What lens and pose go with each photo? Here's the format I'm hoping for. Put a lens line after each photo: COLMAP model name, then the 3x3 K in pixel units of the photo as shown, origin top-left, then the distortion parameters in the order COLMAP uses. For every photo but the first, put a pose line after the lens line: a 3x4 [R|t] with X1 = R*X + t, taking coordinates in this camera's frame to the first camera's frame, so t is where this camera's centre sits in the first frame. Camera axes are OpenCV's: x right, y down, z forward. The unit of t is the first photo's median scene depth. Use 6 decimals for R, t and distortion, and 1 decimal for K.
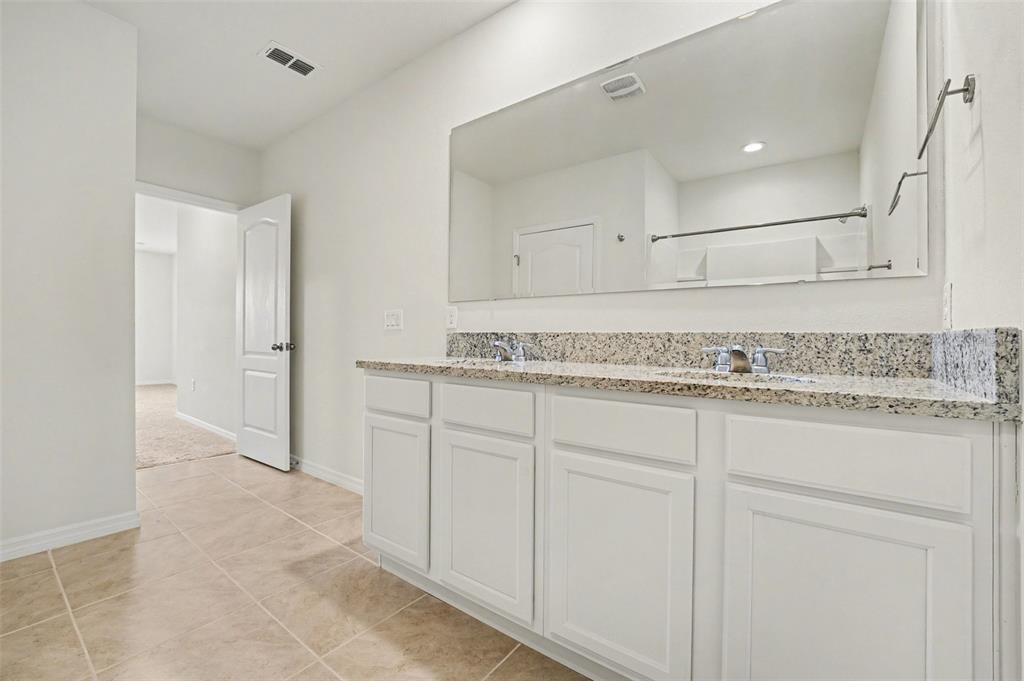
lens RADIAL K [[421.5, 0, 513.8], [0, 421.5, 340.2], [0, 0, 1]] dist [-0.023857, 0.002030]
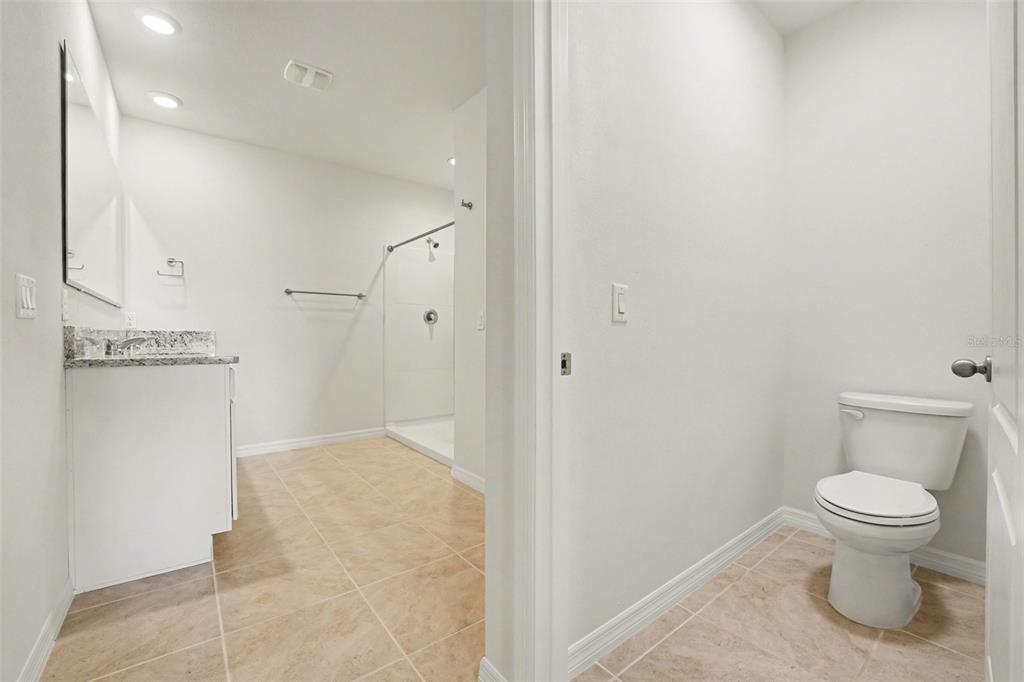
lens RADIAL K [[421.5, 0, 512.5], [0, 421.5, 339.0], [0, 0, 1]] dist [-0.023857, 0.002030]
pose [[-0.965415, -0.010839, 0.260491, -1.398495], [-0.009477, 0.999934, 0.006484, -0.008438], [-0.260545, 0.003791, -0.965454, 1.946537]]
